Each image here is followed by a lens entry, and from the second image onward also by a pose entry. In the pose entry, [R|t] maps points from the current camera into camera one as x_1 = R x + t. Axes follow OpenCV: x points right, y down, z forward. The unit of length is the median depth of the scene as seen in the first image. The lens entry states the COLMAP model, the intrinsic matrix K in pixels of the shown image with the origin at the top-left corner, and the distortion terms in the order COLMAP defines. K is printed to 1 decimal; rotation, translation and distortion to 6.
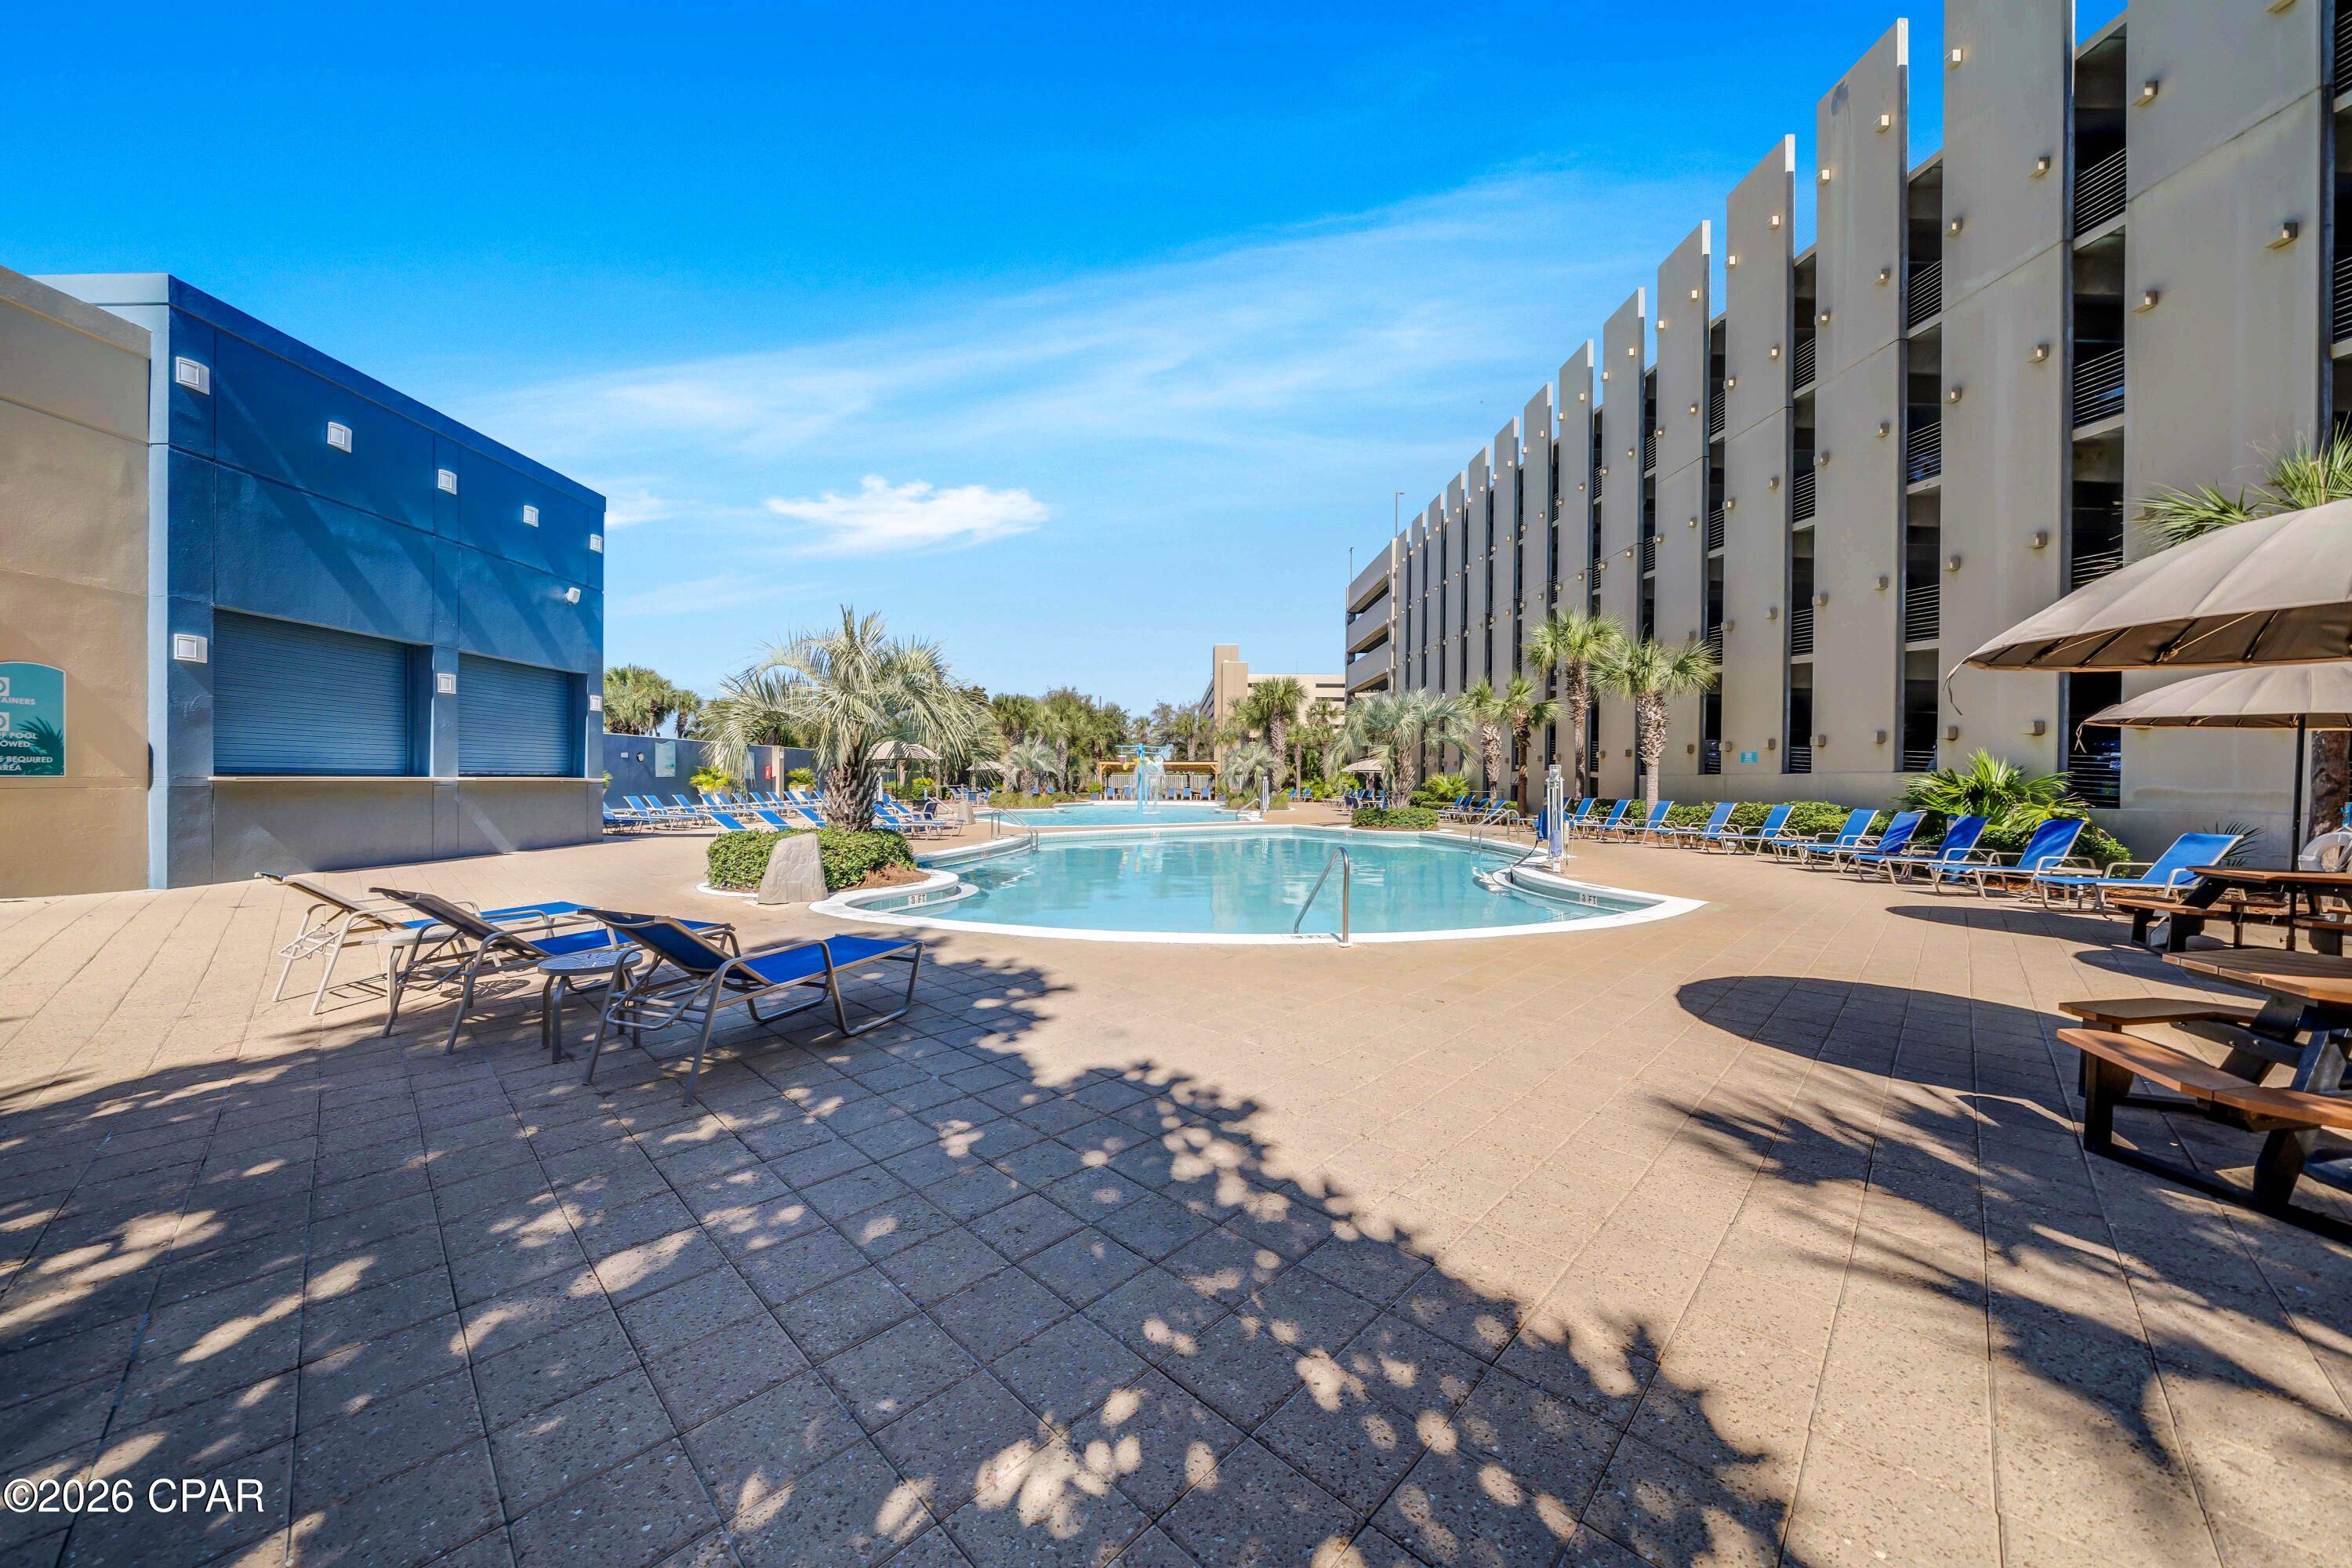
lens RADIAL K [[815.0, 0, 1163.8], [0, 815.0, 781.8], [0, 0, 1]] dist [-0.001891, -0.000205]
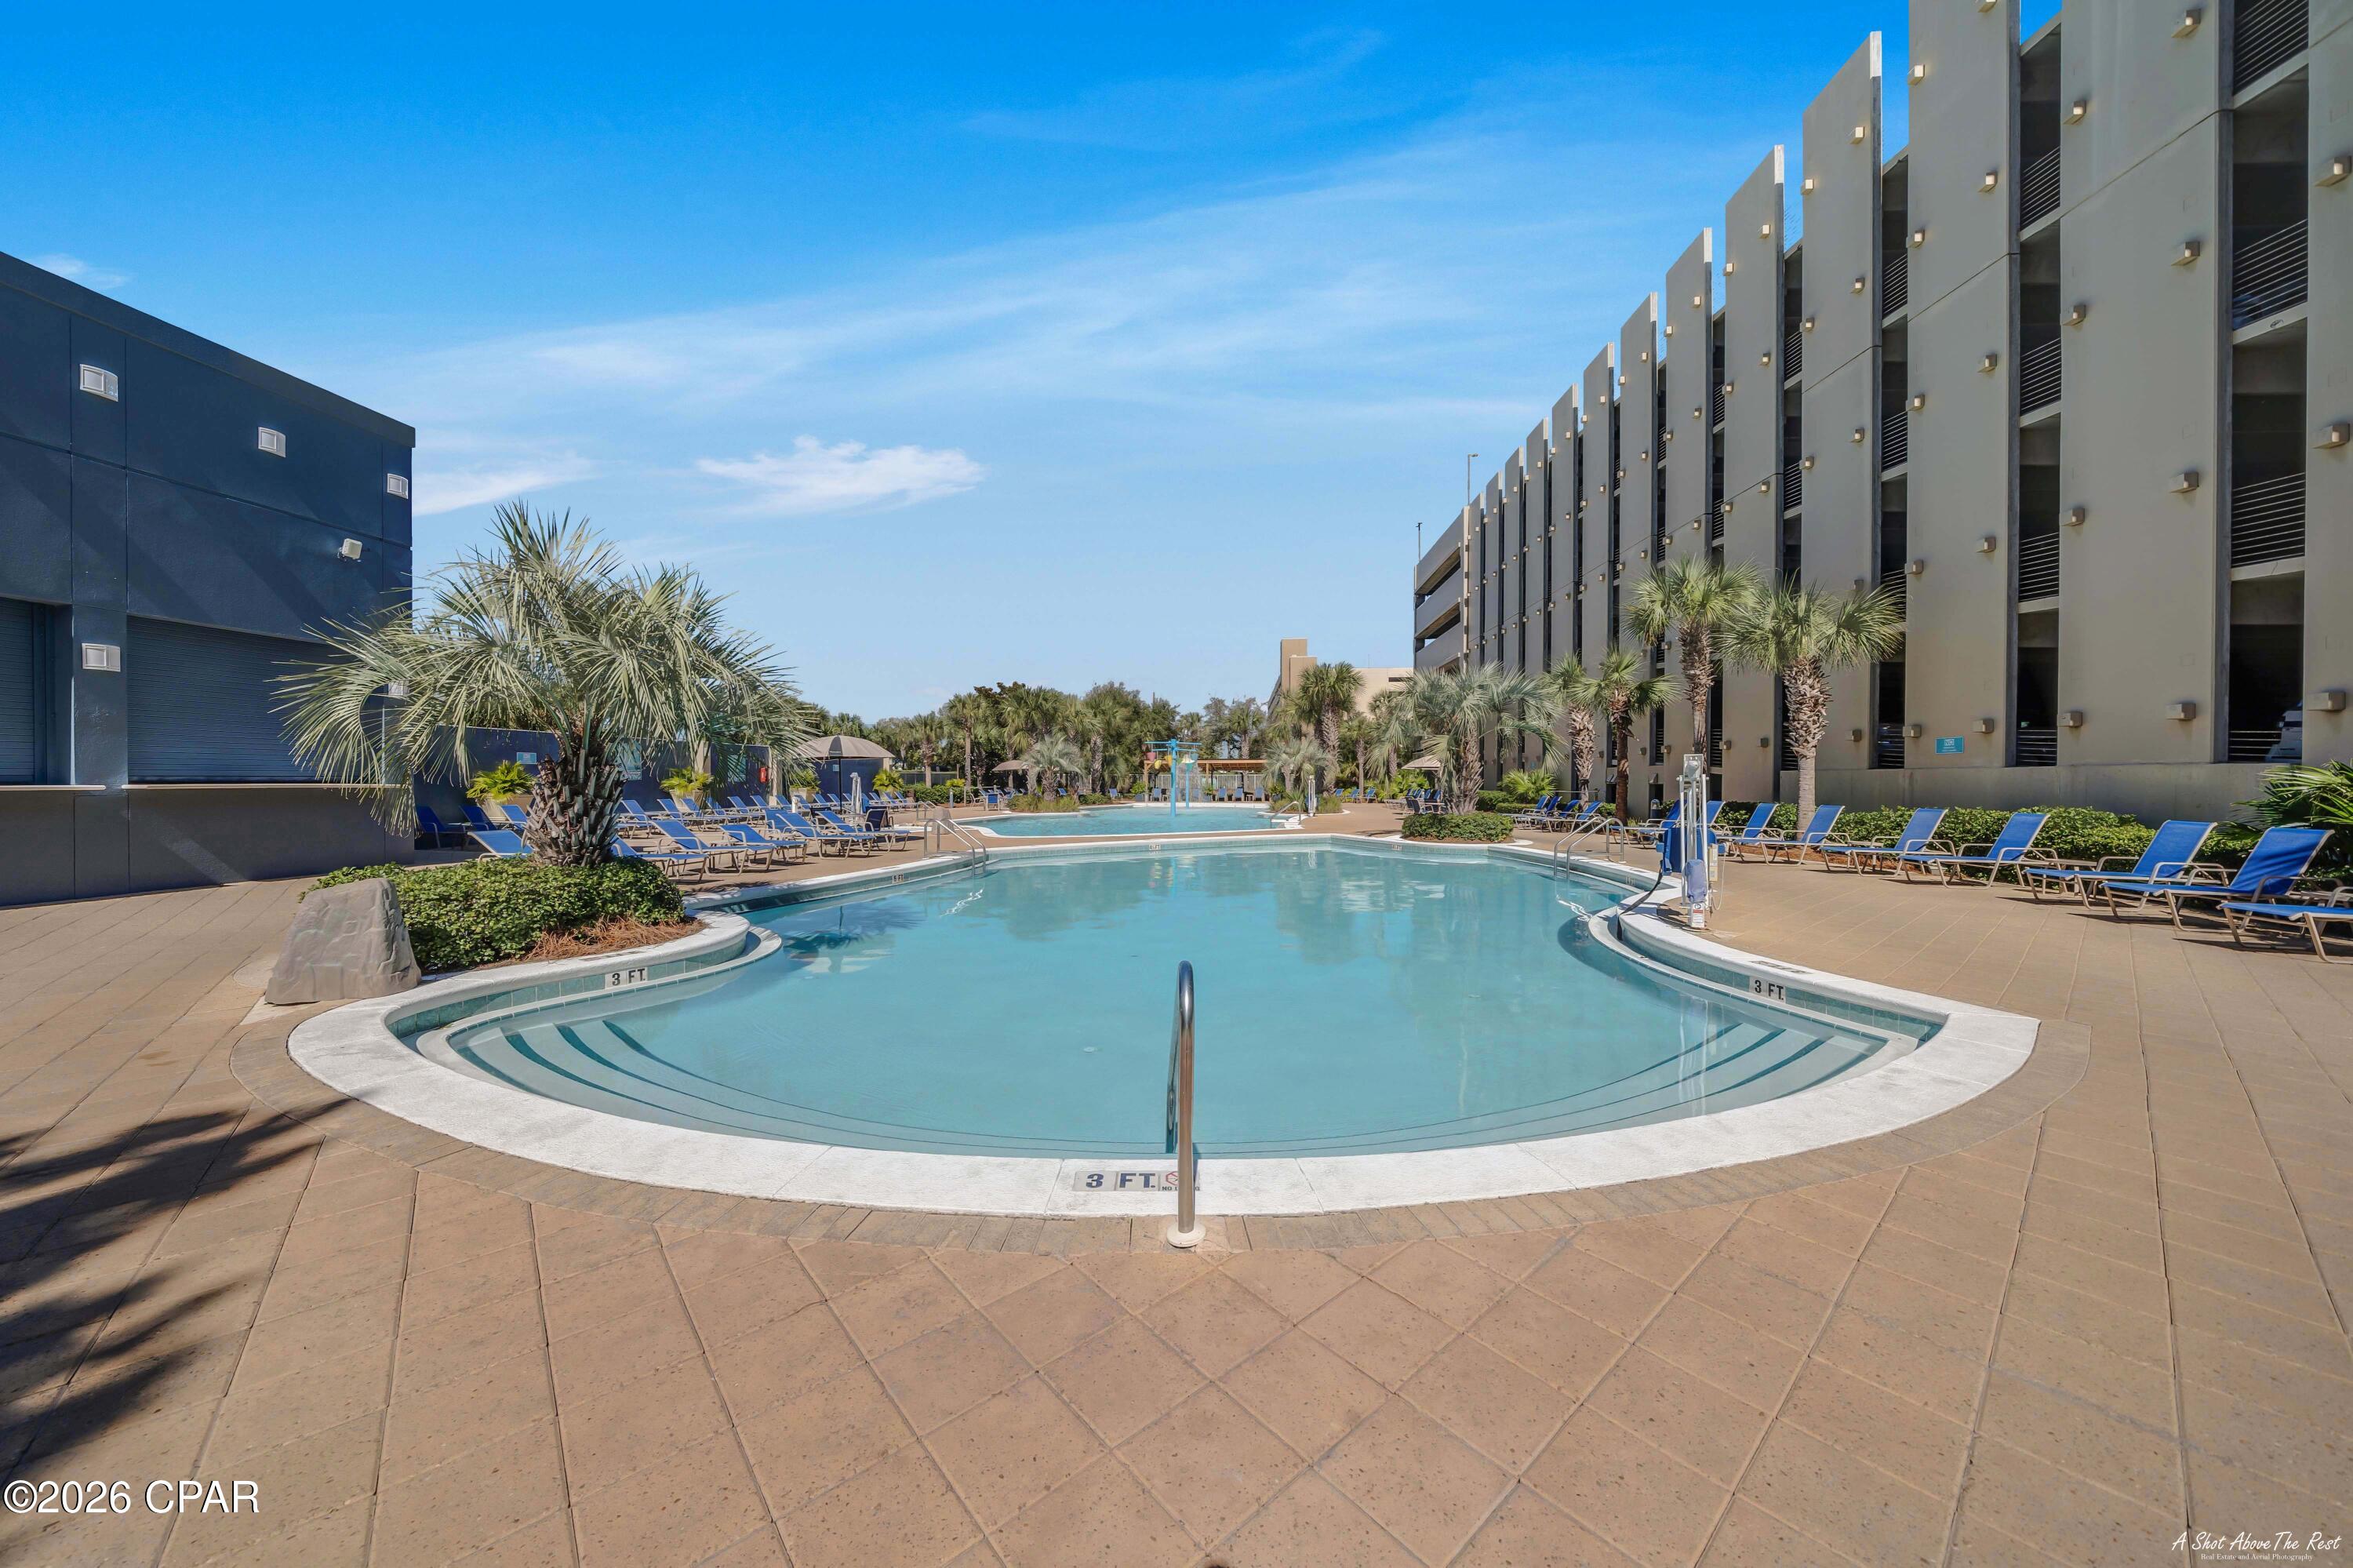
lens RADIAL K [[815.4, 0, 1164.3], [0, 815.4, 781.8], [0, 0, 1]] dist [-0.001891, -0.000205]
pose [[0.995866, -0.005842, -0.090645, 0.066920], [0.005912, 0.999982, 0.000498, -0.001346], [0.090640, -0.001032, 0.995883, 0.168541]]
